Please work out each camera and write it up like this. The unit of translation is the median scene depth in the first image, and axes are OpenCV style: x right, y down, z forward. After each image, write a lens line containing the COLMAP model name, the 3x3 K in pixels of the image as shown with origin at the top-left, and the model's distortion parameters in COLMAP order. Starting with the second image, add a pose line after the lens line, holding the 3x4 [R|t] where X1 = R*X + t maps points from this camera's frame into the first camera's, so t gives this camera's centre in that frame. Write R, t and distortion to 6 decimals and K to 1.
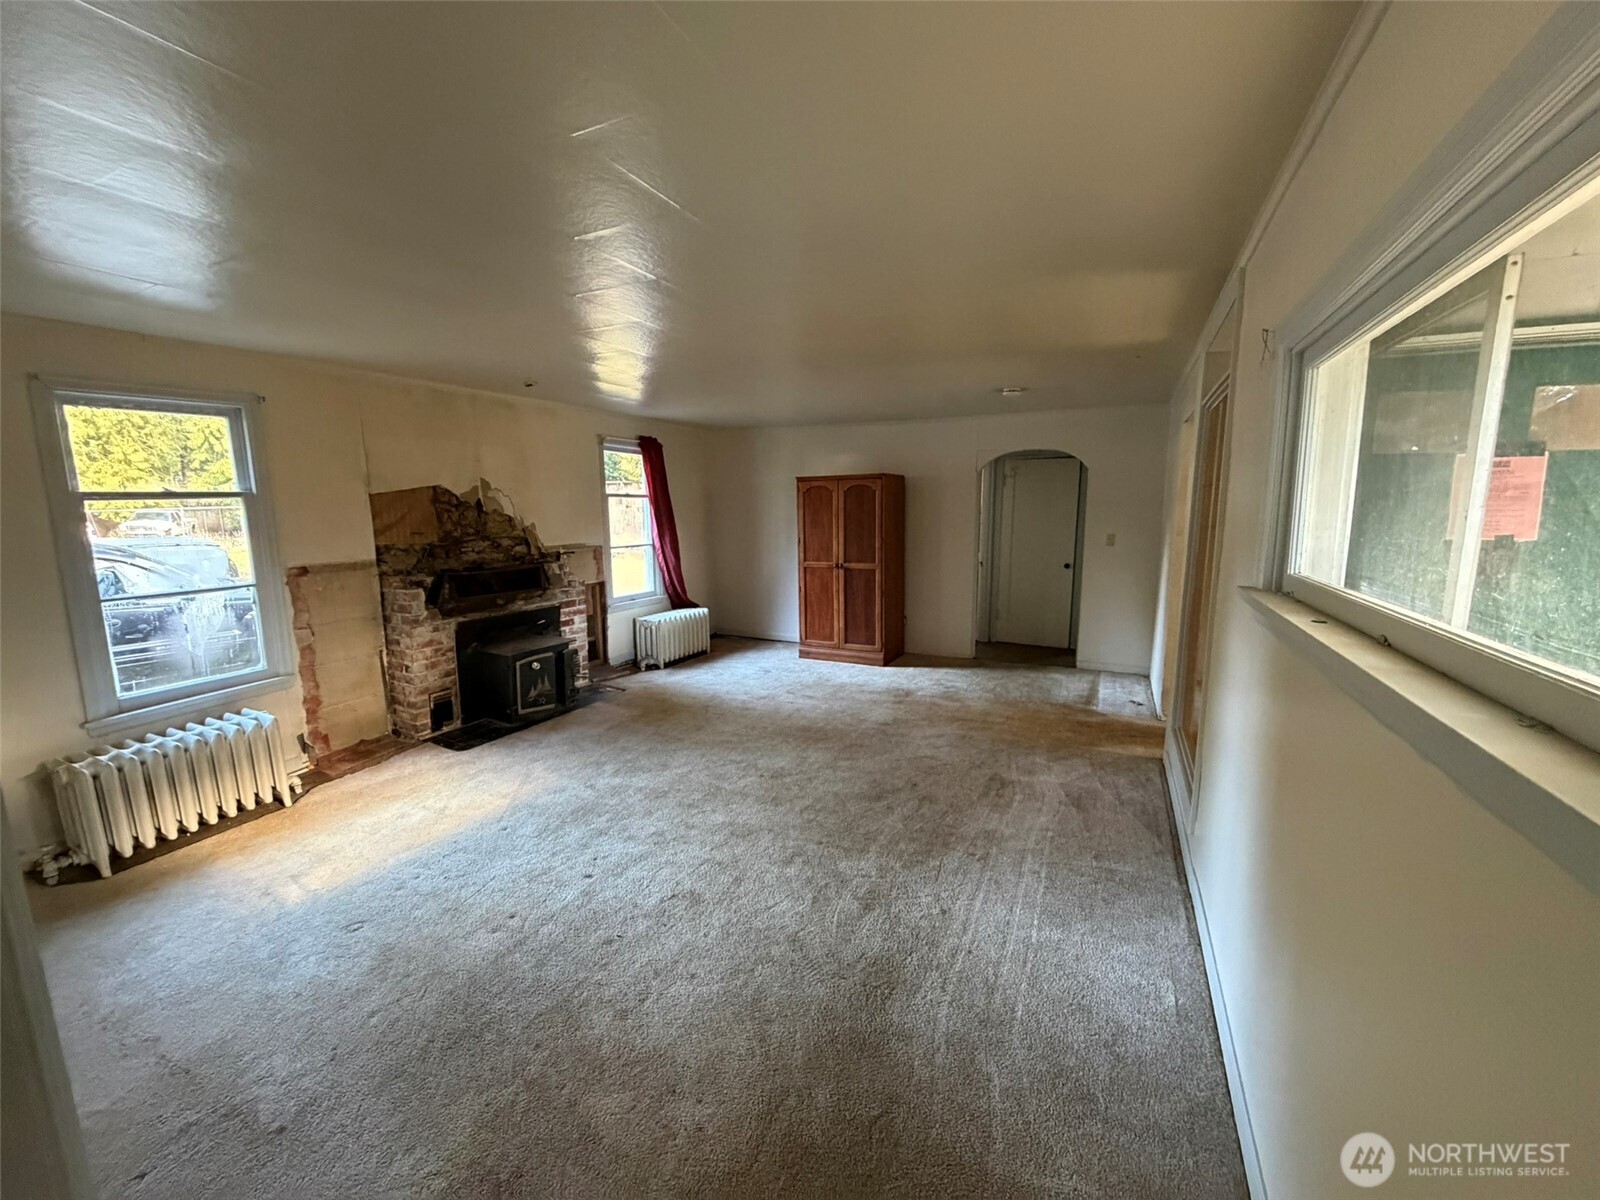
lens RADIAL K [[634.5, 0, 799.4], [0, 634.5, 603.9], [0, 0, 1]] dist [0.001733, 0.000012]
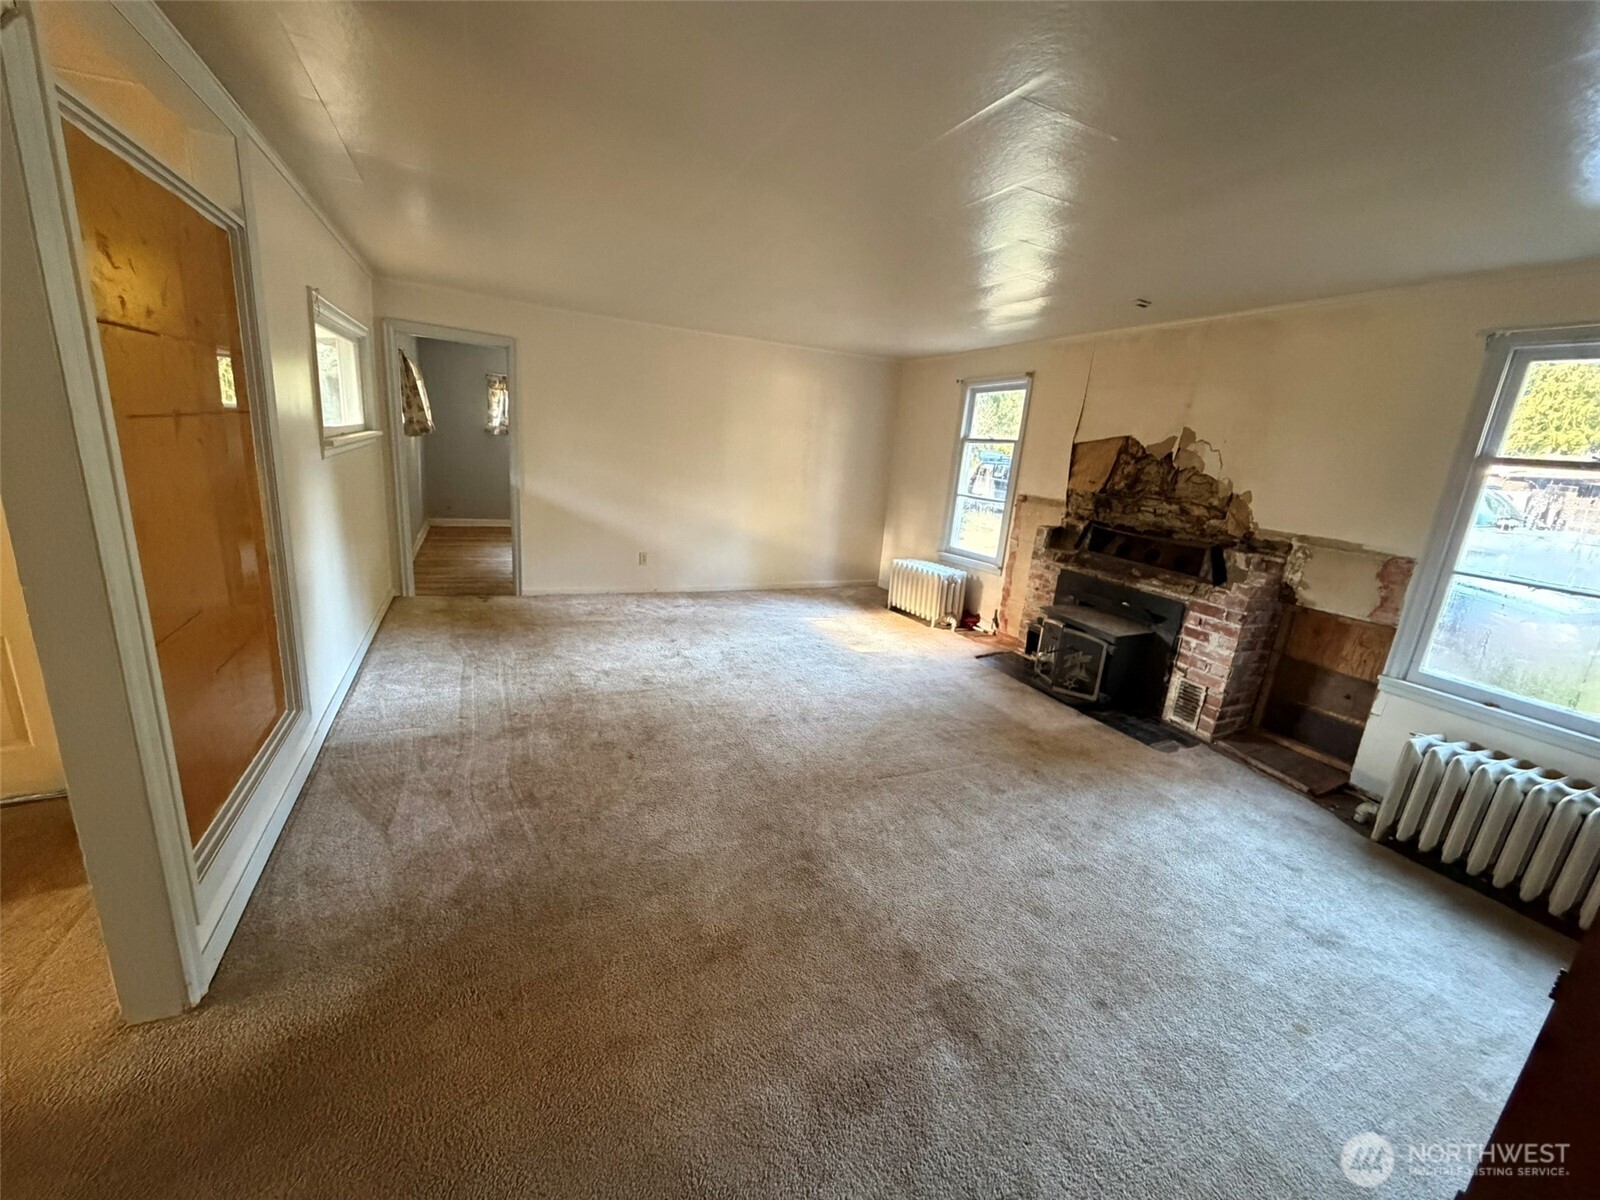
lens RADIAL K [[634.5, 0, 795.3], [0, 634.5, 603.6], [0, 0, 1]] dist [0.001733, 0.000012]
pose [[-0.619602, 0.156456, -0.769166, 0.483451], [-0.194602, 0.918718, 0.343638, -0.170503], [0.760410, 0.362600, -0.538793, 1.128432]]
